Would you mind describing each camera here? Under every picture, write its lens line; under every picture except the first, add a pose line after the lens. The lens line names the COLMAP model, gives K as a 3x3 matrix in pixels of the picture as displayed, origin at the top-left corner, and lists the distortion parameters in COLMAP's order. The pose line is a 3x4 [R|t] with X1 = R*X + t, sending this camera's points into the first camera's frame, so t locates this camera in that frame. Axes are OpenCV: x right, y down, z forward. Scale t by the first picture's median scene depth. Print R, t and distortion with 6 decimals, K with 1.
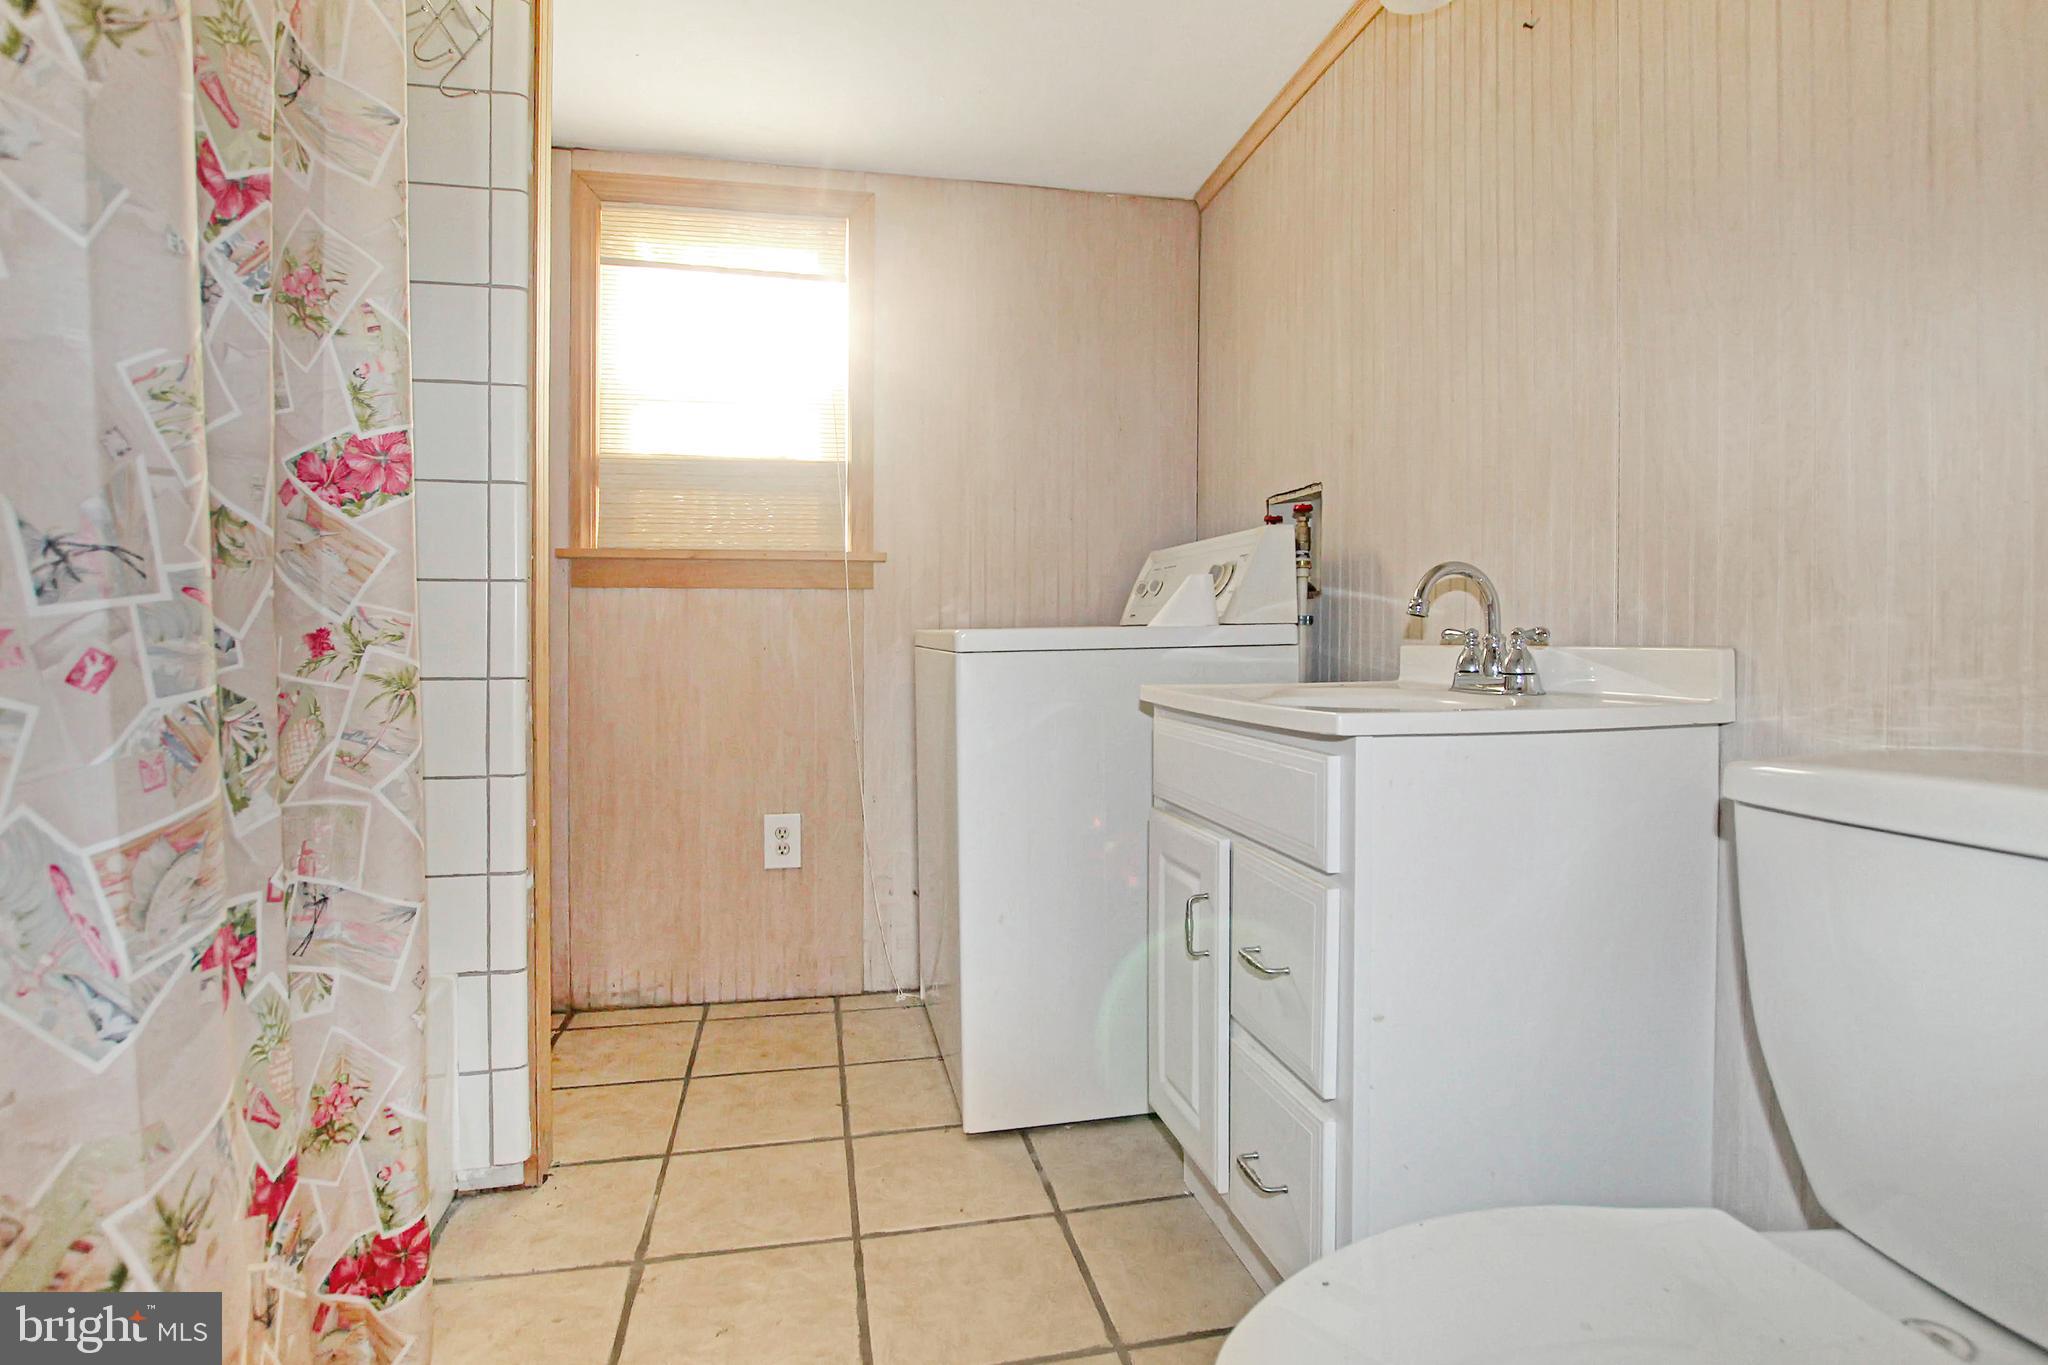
lens RADIAL K [[1009.5, 0, 1026.4], [0, 1009.5, 645.0], [0, 0, 1]] dist [-0.025561, -0.000146]
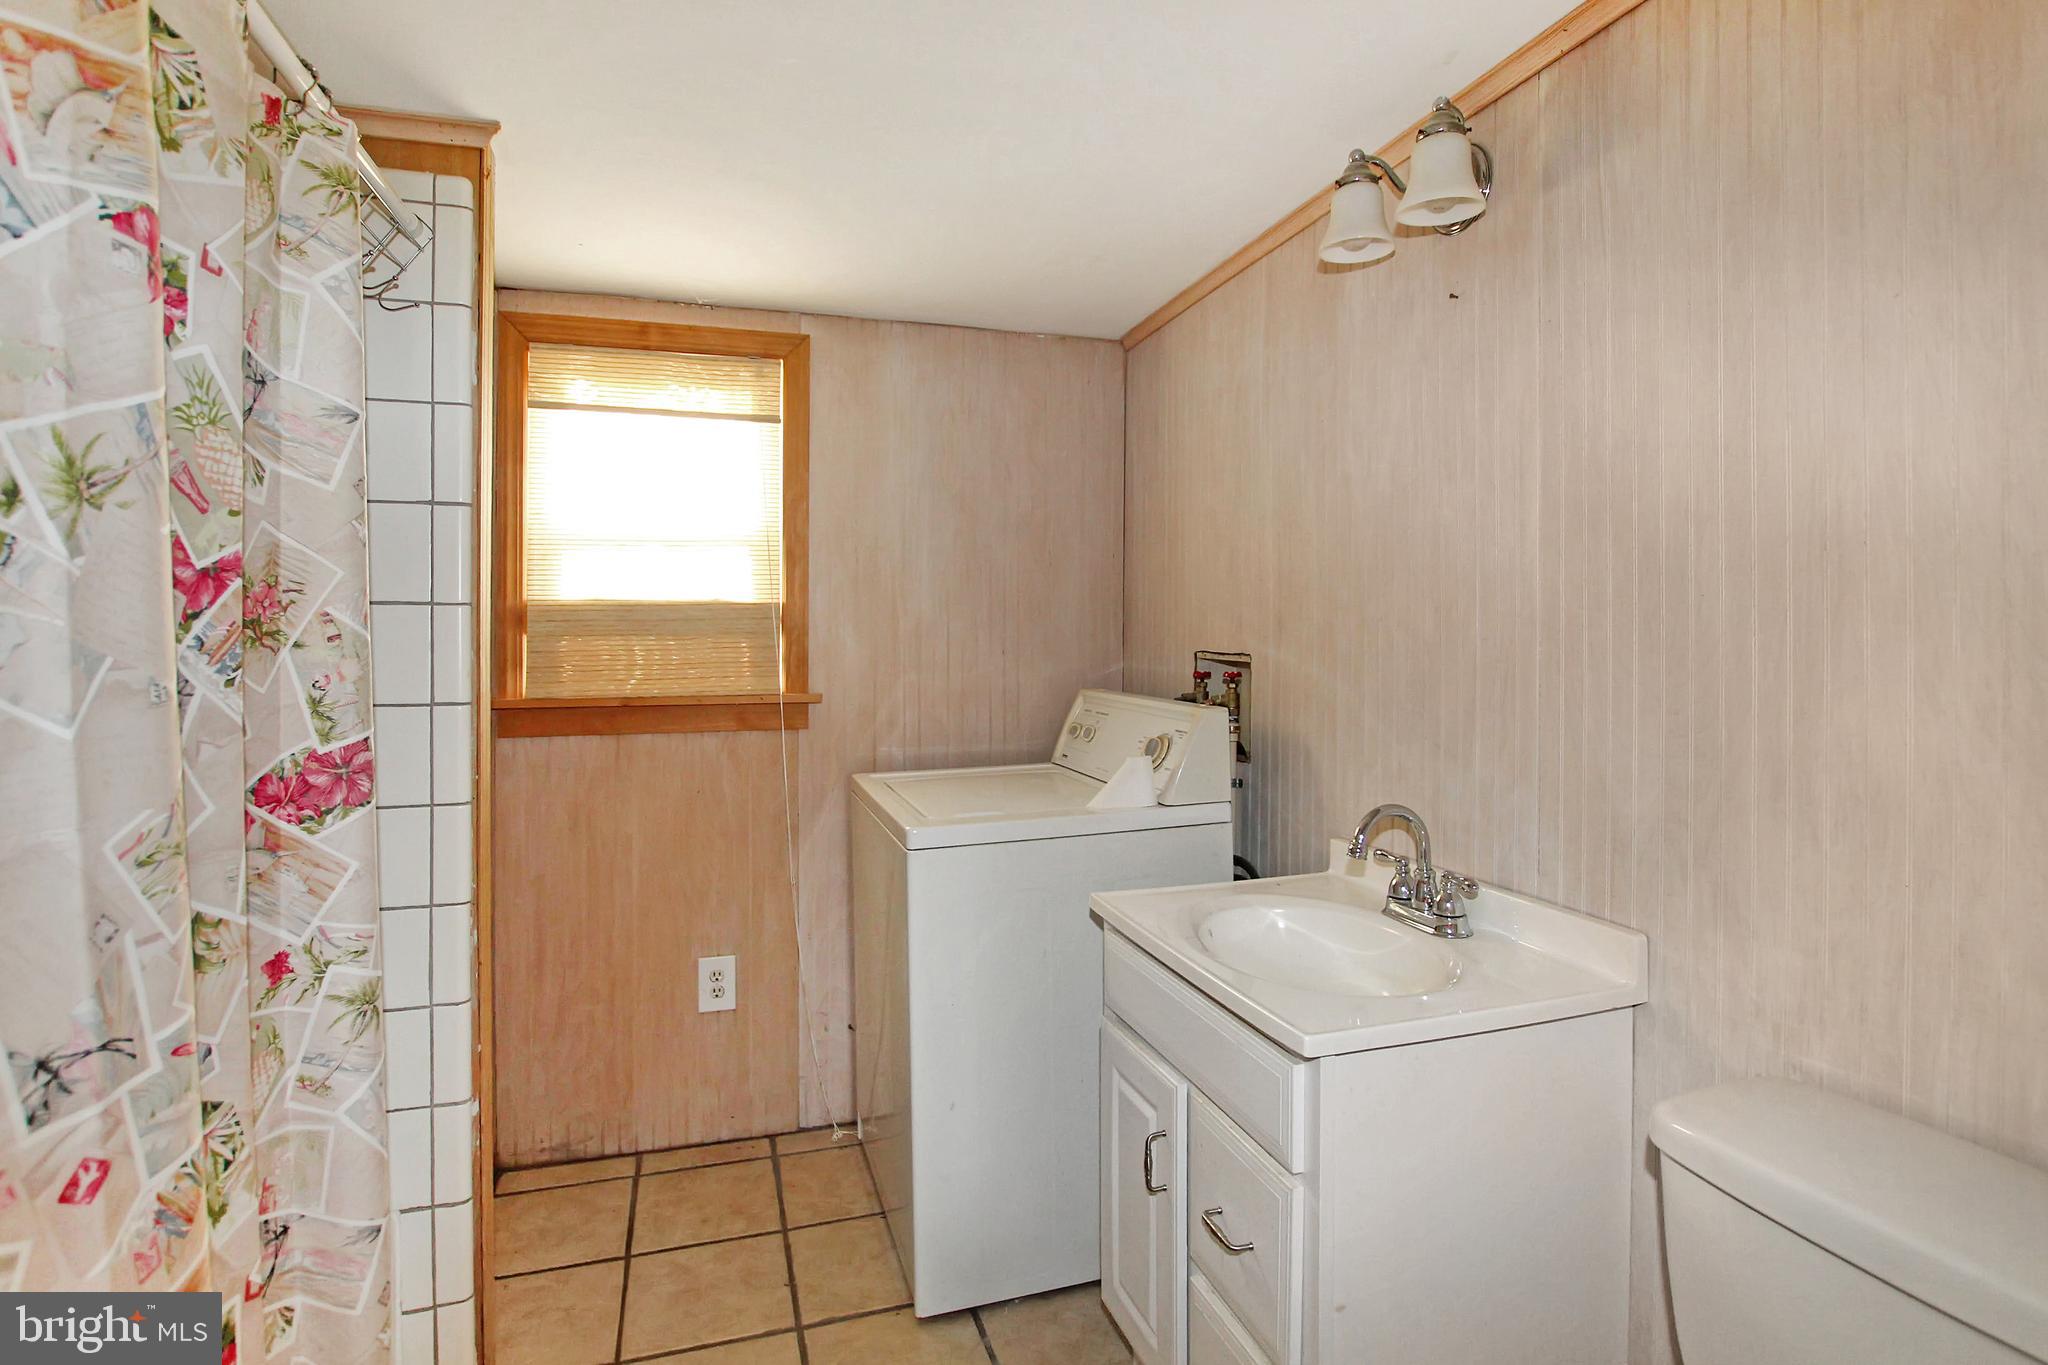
lens RADIAL K [[997.1, 0, 1021.3], [0, 997.1, 635.3], [0, 0, 1]] dist [-0.026212, 0.001657]
pose [[0.995328, -0.001318, 0.096541, -0.081140], [0.002381, 0.999938, -0.010903, -0.308334], [-0.096521, 0.011082, 0.995269, -0.020131]]
